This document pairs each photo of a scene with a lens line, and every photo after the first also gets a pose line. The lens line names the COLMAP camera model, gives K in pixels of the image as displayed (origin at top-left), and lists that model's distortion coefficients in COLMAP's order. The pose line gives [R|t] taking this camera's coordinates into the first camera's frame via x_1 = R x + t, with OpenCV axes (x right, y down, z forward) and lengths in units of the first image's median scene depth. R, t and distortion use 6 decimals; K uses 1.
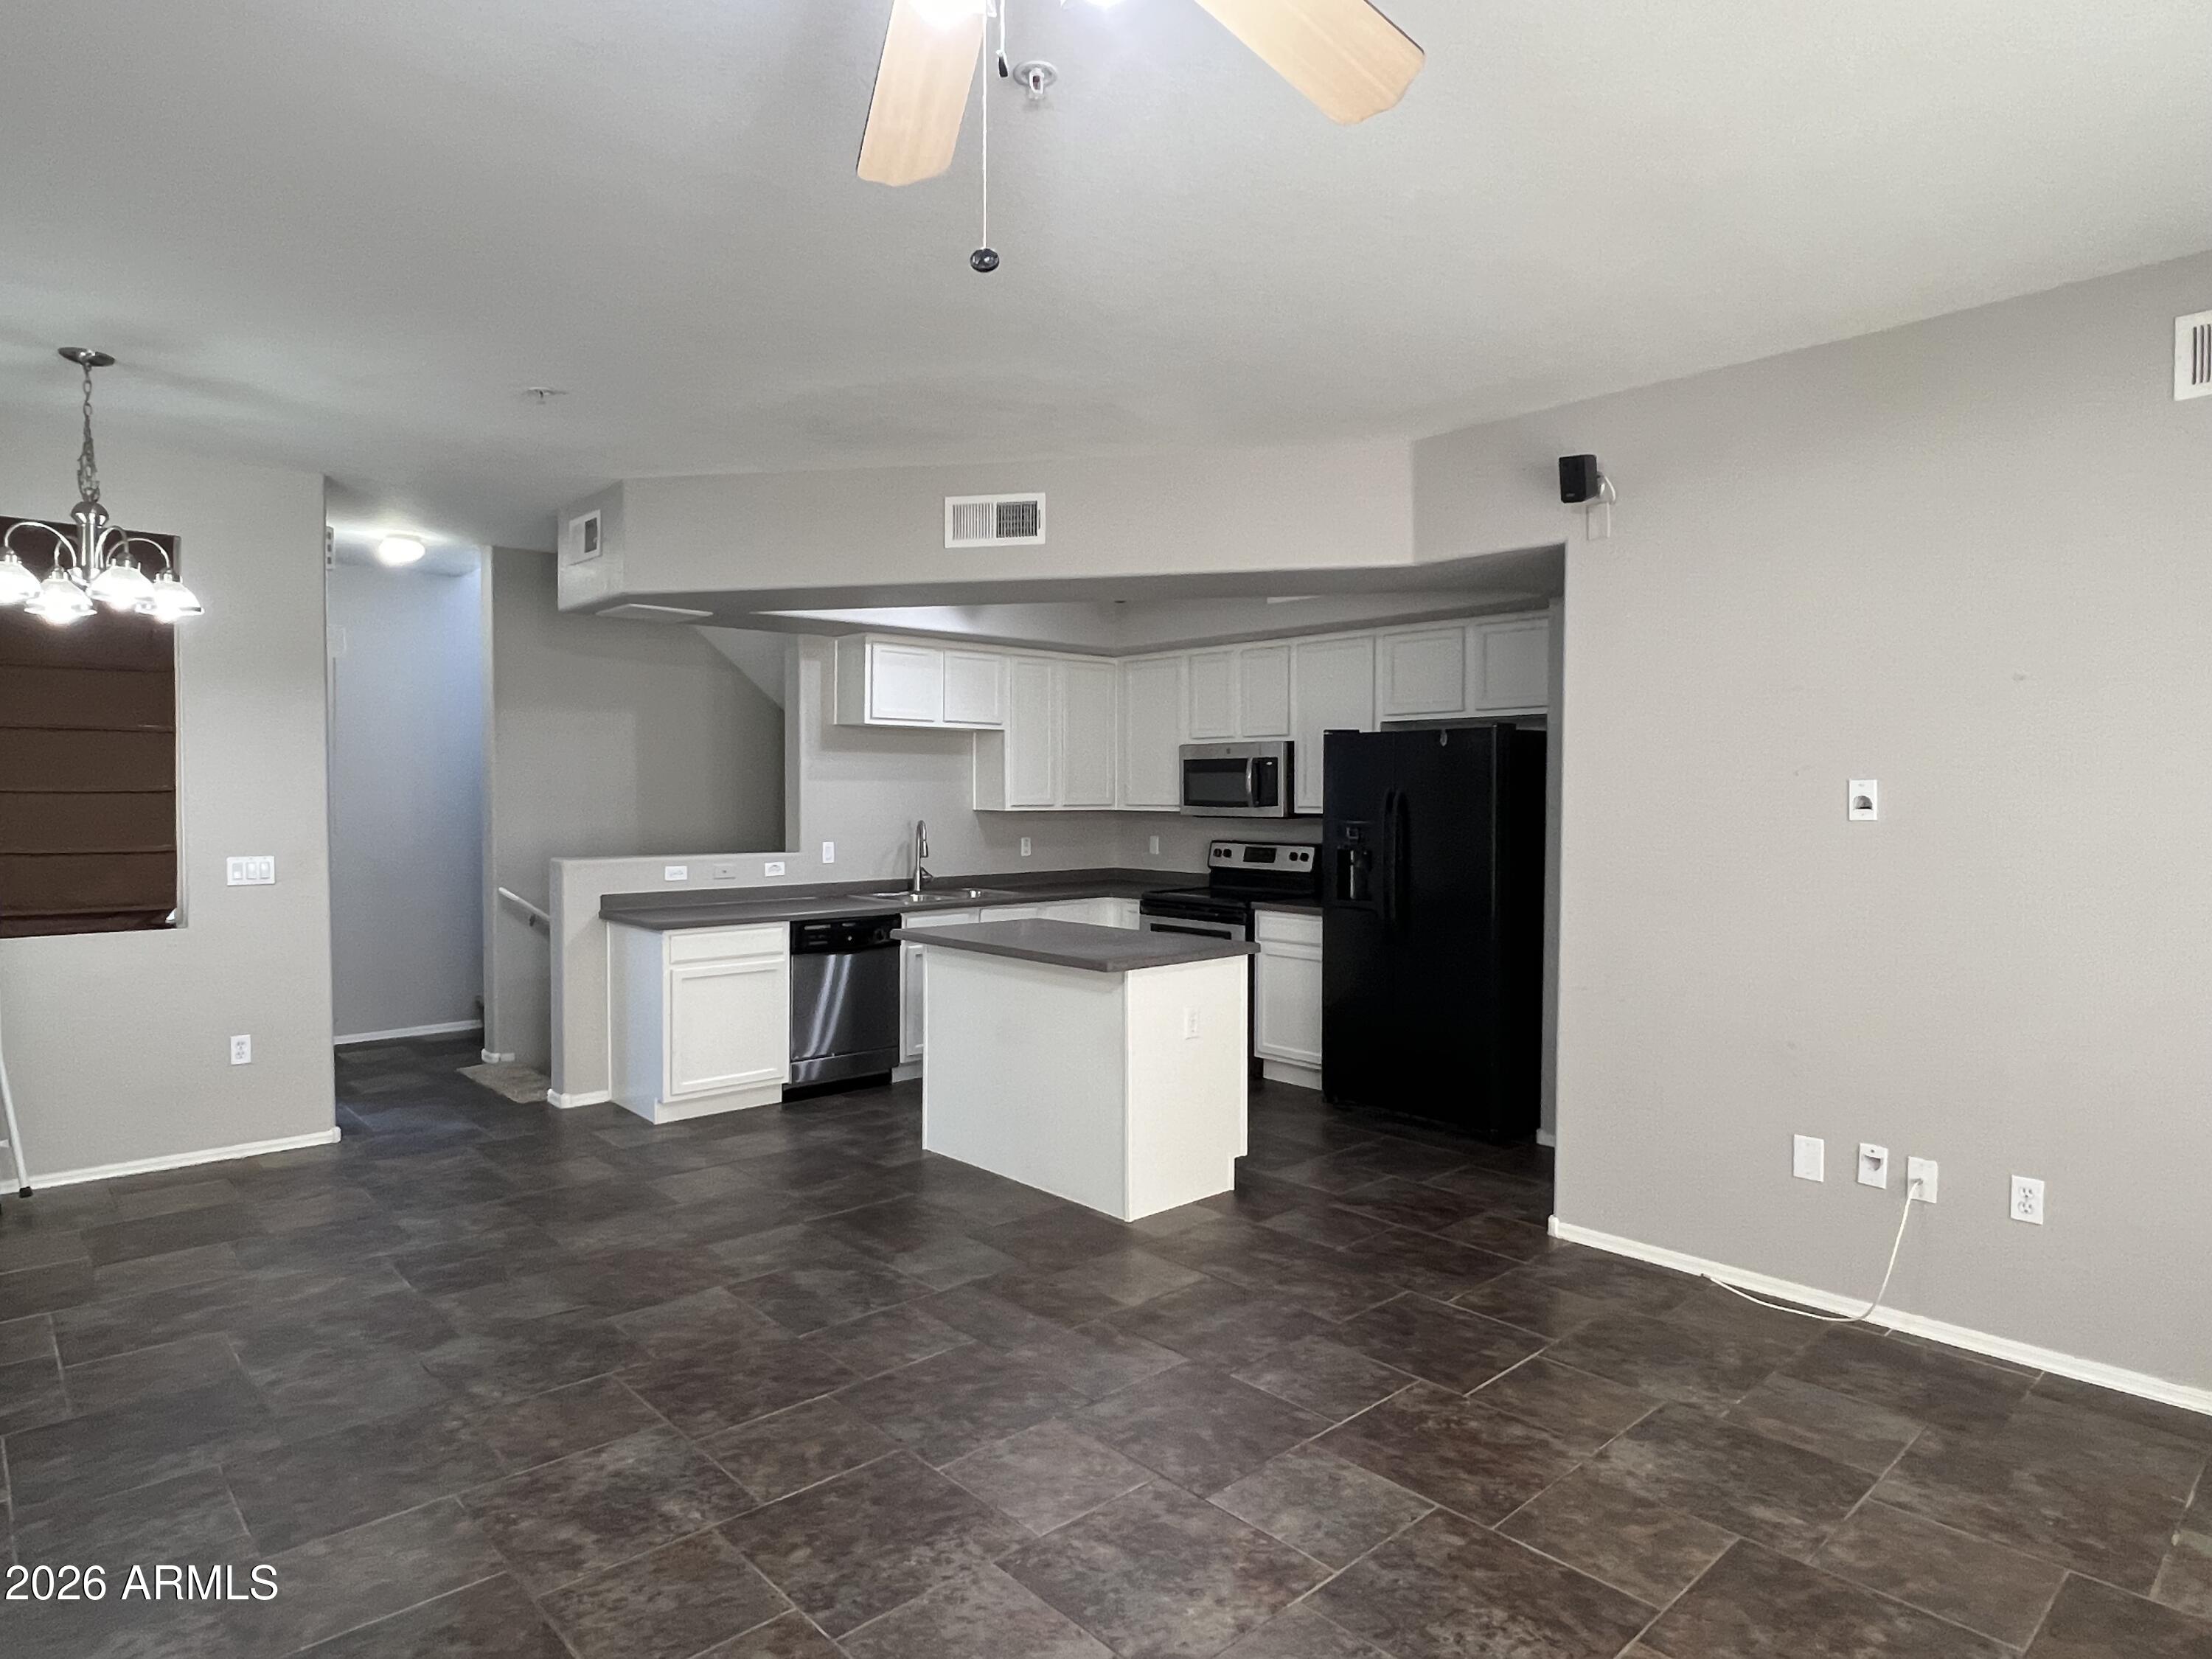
lens RADIAL K [[1270.1, 0, 1094.7], [0, 1270.1, 825.6], [0, 0, 1]] dist [-0.005286, 0.002367]
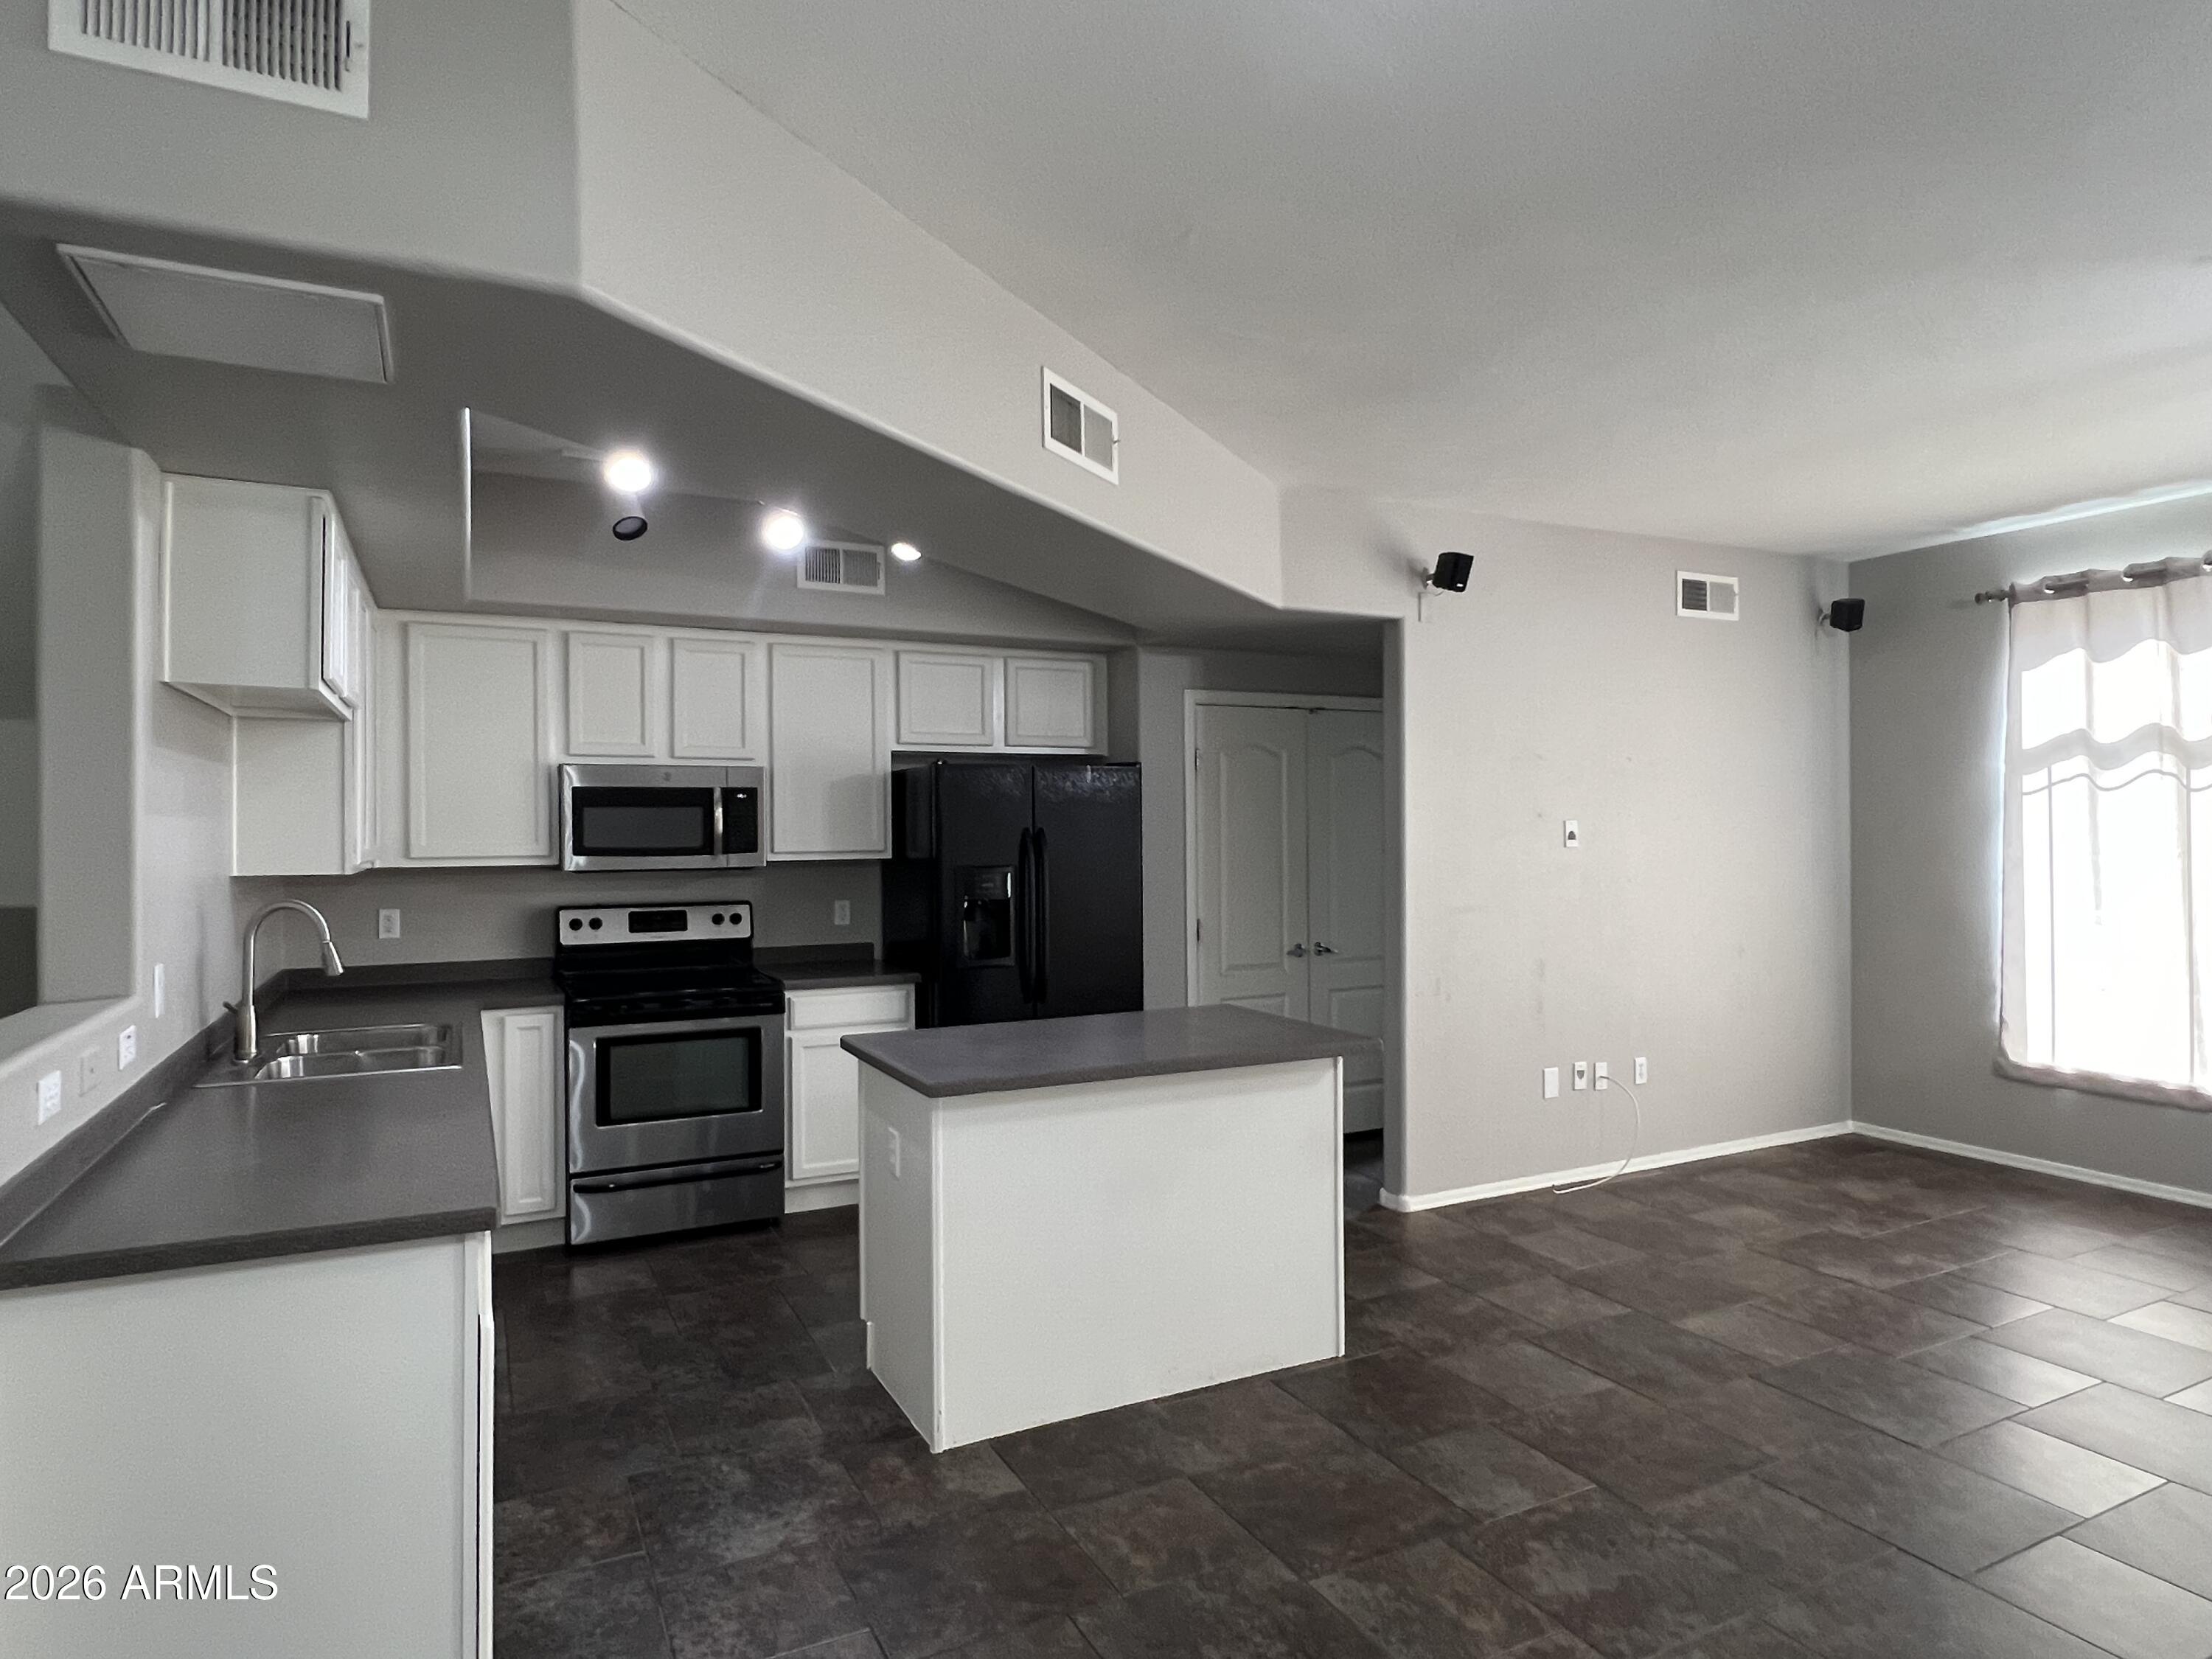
lens RADIAL K [[1270.1, 0, 1099.1], [0, 1270.1, 821.6], [0, 0, 1]] dist [-0.005286, 0.002367]
pose [[0.274669, -0.000243, 0.961539, -0.865934], [0.031416, 0.999468, -0.008722, -0.033935], [-0.961026, 0.032603, 0.274530, 0.979181]]
